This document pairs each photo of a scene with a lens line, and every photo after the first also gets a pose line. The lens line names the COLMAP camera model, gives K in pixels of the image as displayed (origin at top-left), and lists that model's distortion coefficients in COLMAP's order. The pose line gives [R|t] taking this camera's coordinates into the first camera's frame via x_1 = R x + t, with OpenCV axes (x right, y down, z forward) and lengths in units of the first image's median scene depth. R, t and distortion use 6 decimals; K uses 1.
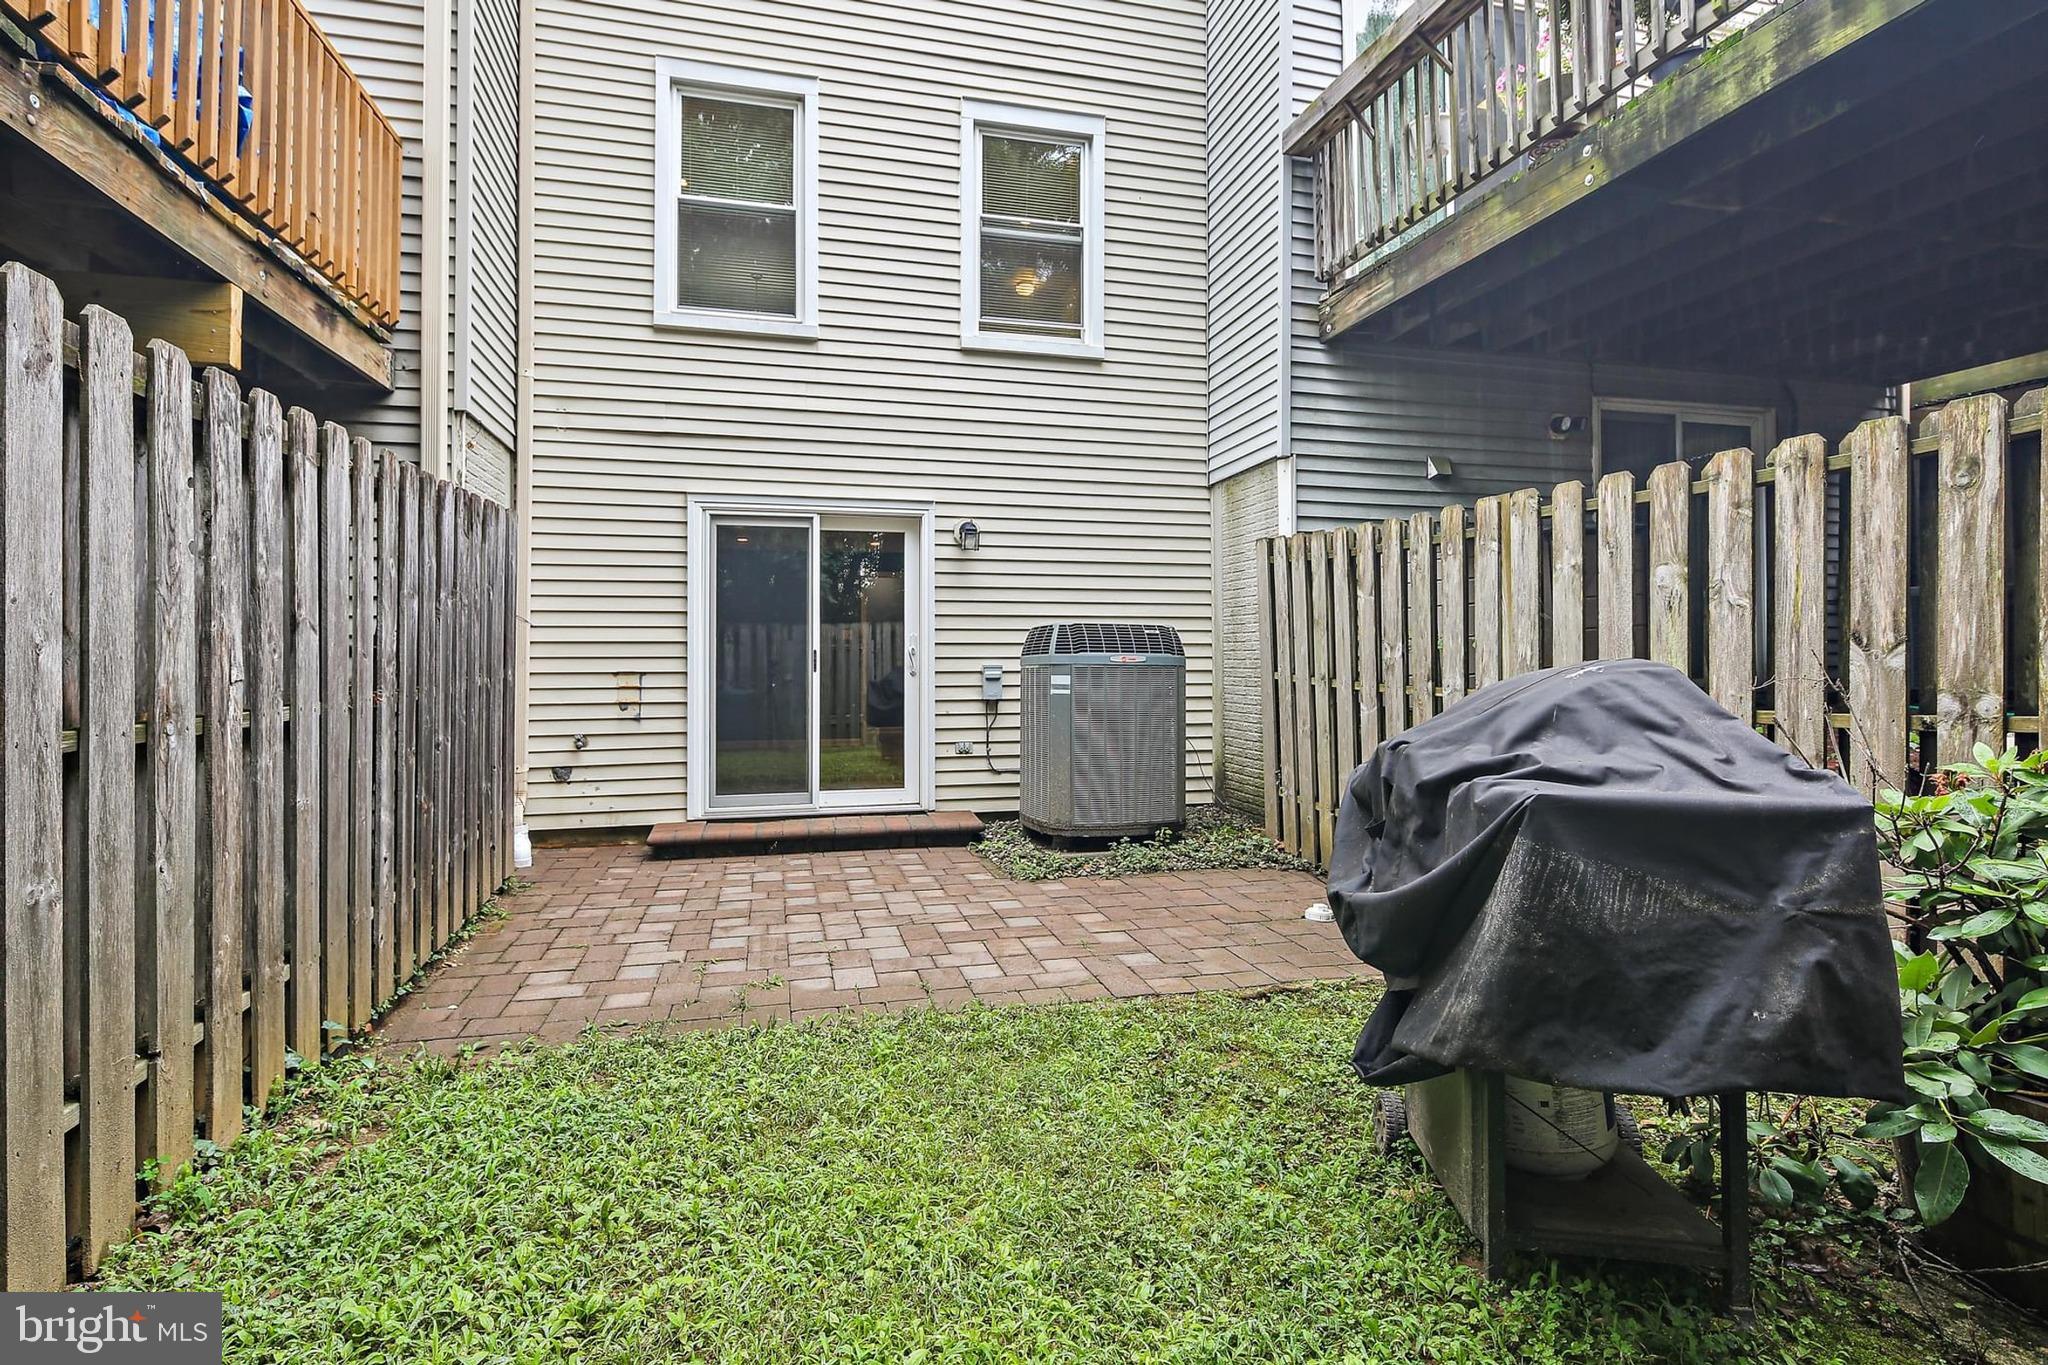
lens RADIAL K [[995.5, 0, 1032.6], [0, 995.5, 639.6], [0, 0, 1]] dist [0.005295, -0.005505]
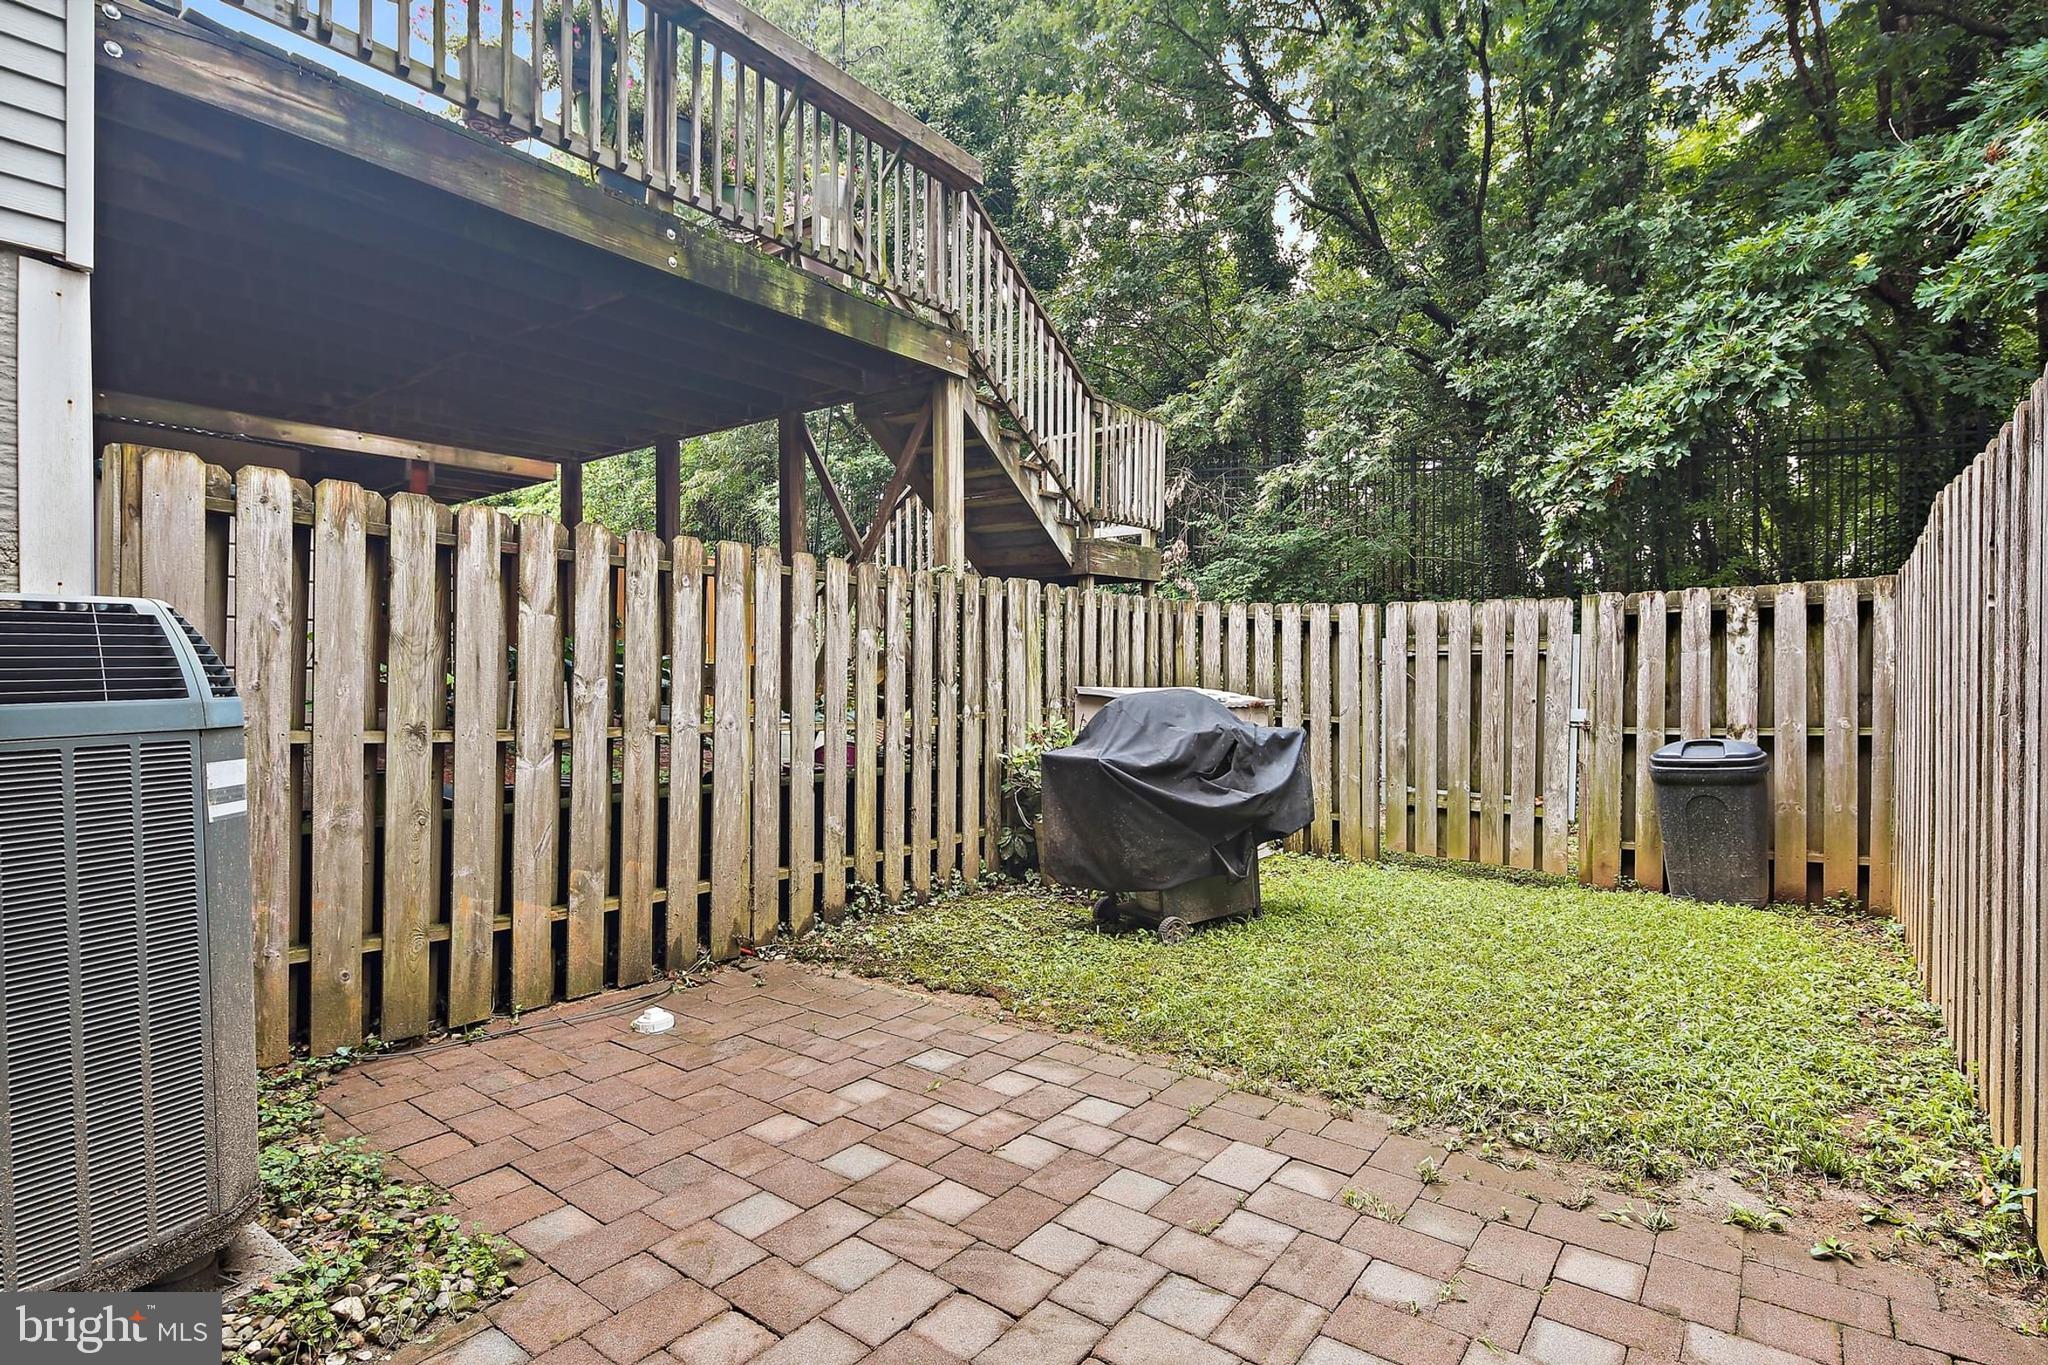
lens RADIAL K [[995.5, 0, 1027.0], [0, 995.5, 681.5], [0, 0, 1]] dist [0.005295, -0.005505]
pose [[-0.616424, 0.005957, 0.787391, -0.485306], [-0.004499, 0.999928, -0.011087, 0.013855], [-0.787401, -0.010377, -0.616354, 1.195057]]
